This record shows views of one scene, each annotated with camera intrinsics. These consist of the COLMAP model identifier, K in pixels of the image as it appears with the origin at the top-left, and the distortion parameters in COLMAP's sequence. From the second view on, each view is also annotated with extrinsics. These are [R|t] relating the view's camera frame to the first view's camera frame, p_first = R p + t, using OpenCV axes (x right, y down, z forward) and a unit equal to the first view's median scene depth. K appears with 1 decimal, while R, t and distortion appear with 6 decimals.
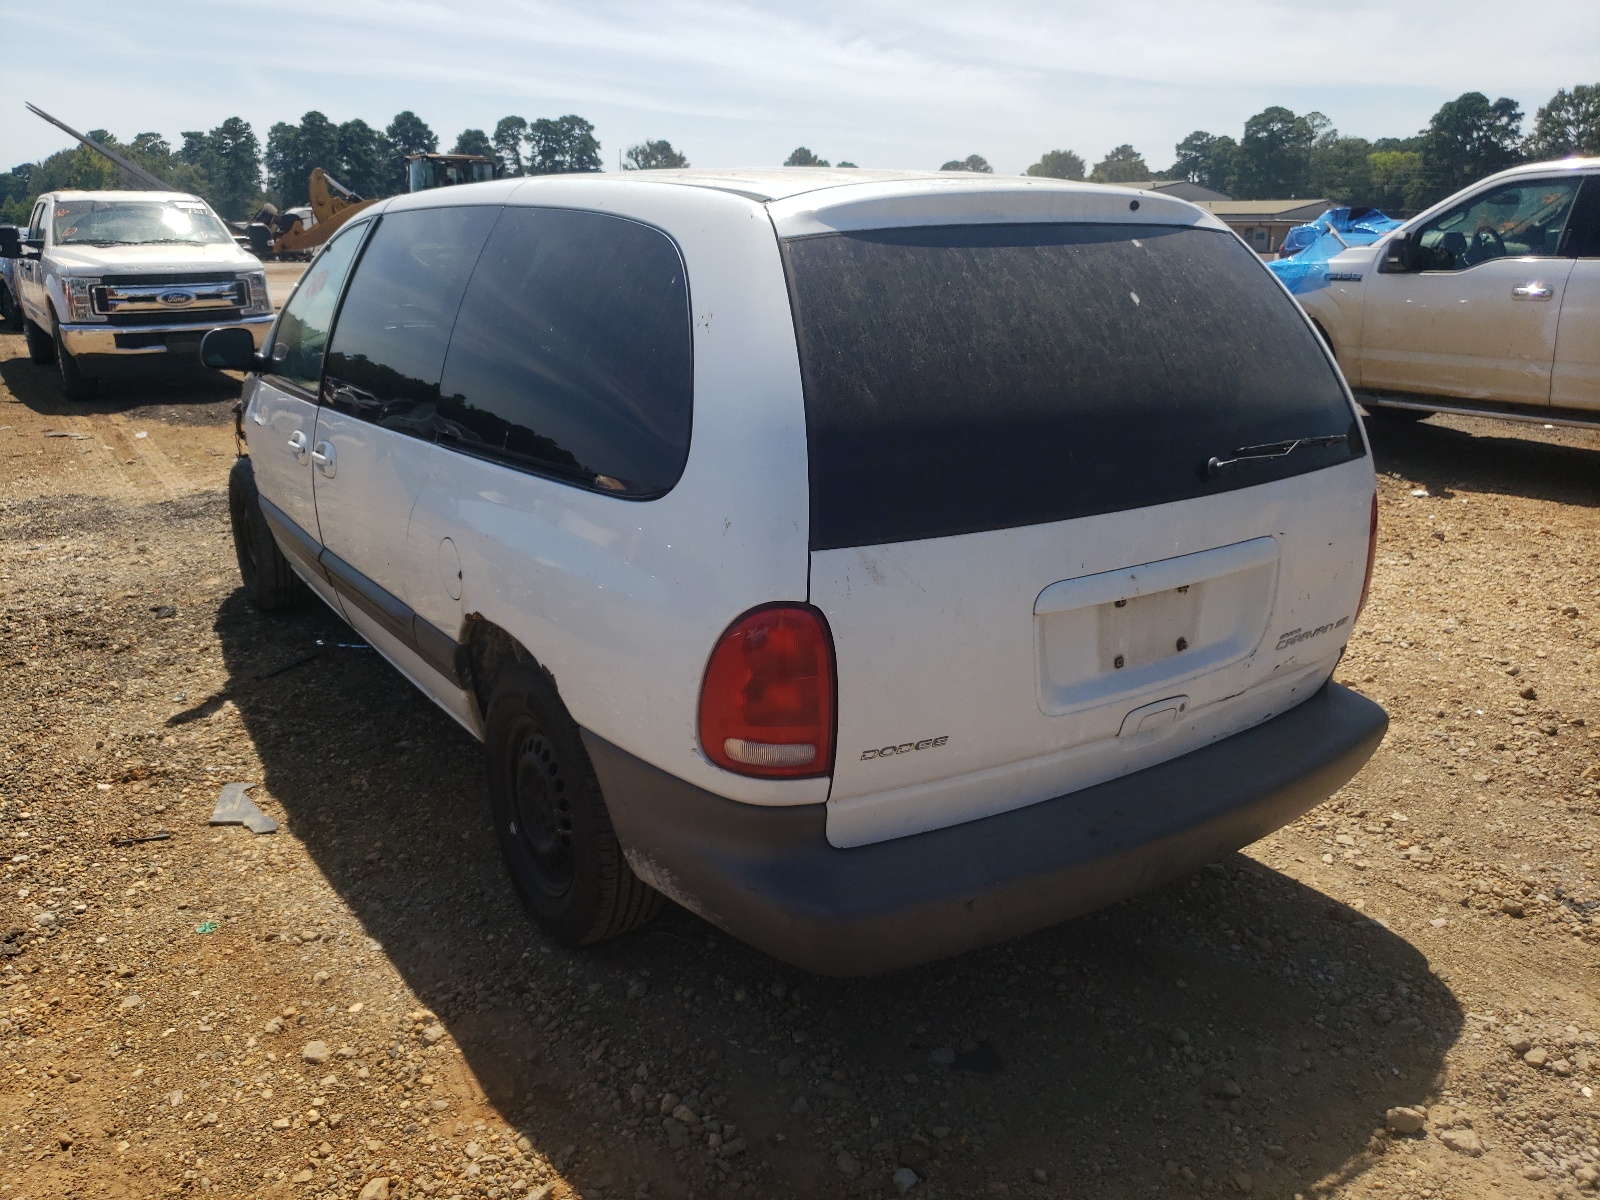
lens RADIAL K [[1230.6, 0, 789.6], [0, 1230.6, 593.0], [0, 0, 1]] dist [0.006195, 0.000172]
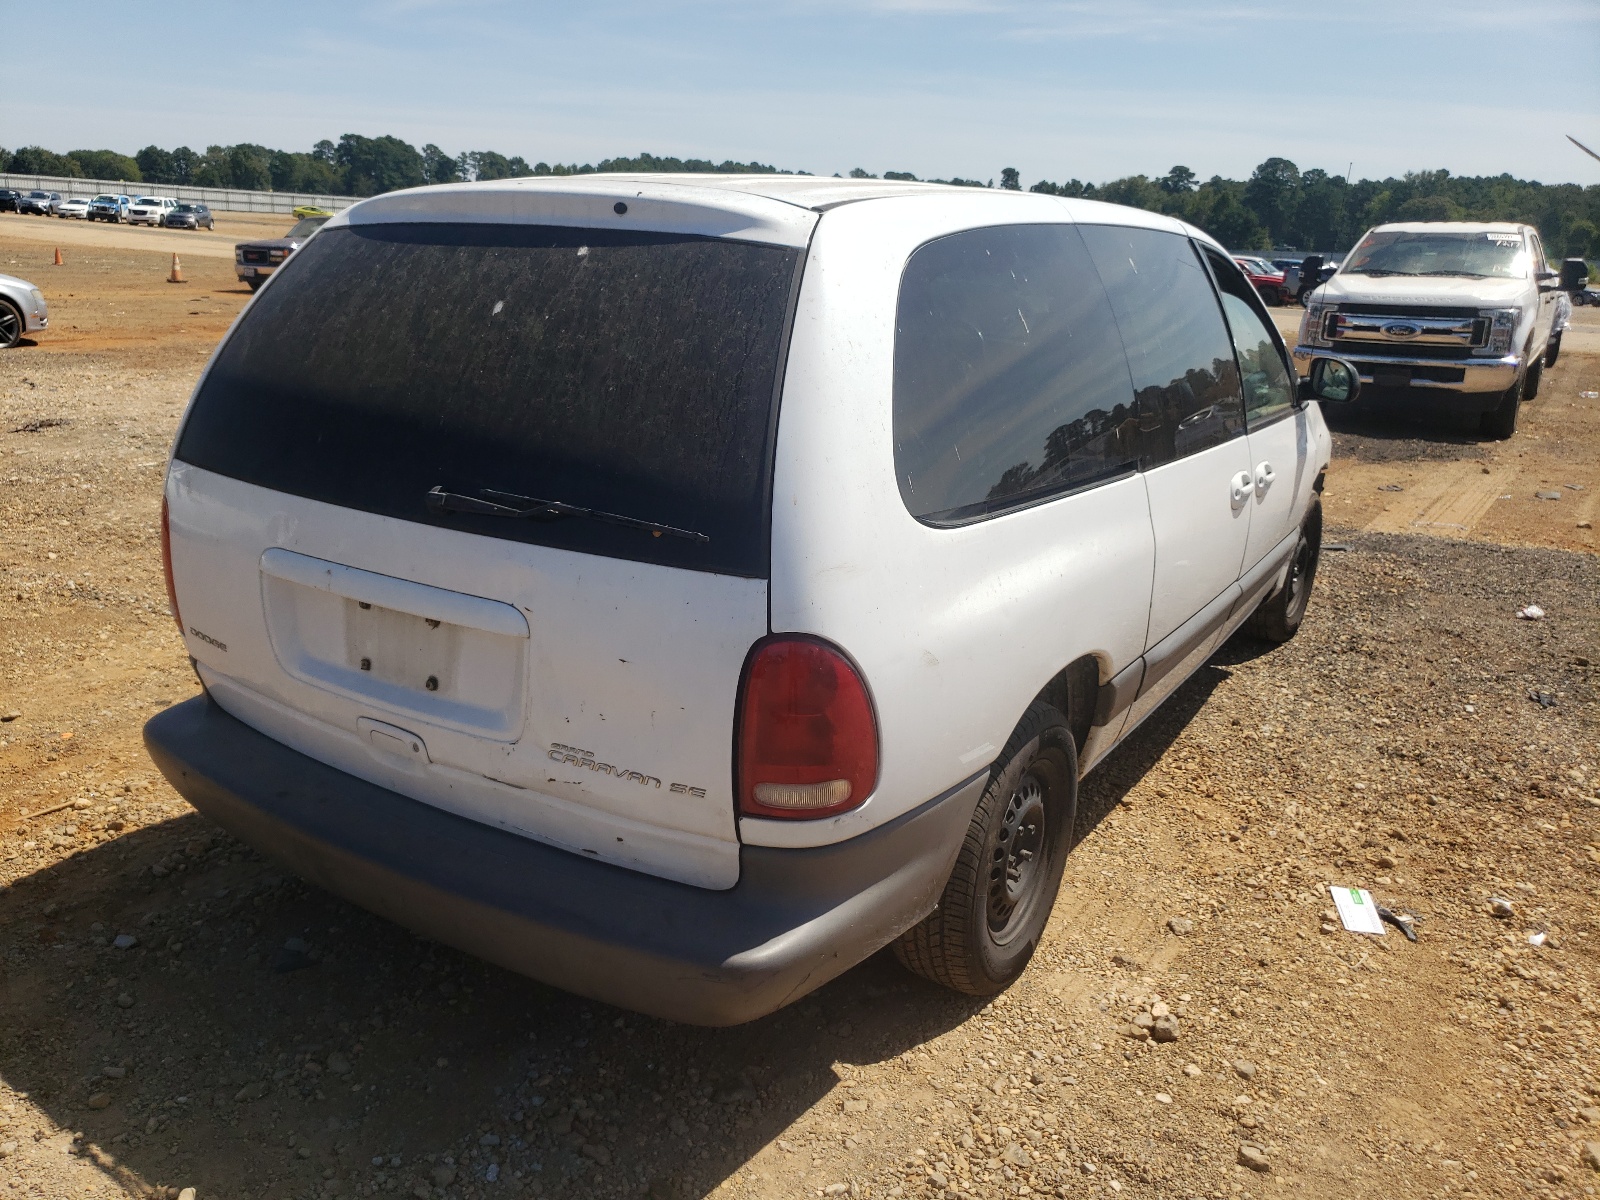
lens RADIAL K [[1230.6, 0, 792.4], [0, 1230.6, 611.0], [0, 0, 1]] dist [0.006195, 0.000172]
pose [[0.414203, 0.279615, -0.866170, 0.368510], [-0.293270, 0.941890, 0.163816, -0.072498], [0.861643, 0.186169, 0.472137, 0.240672]]
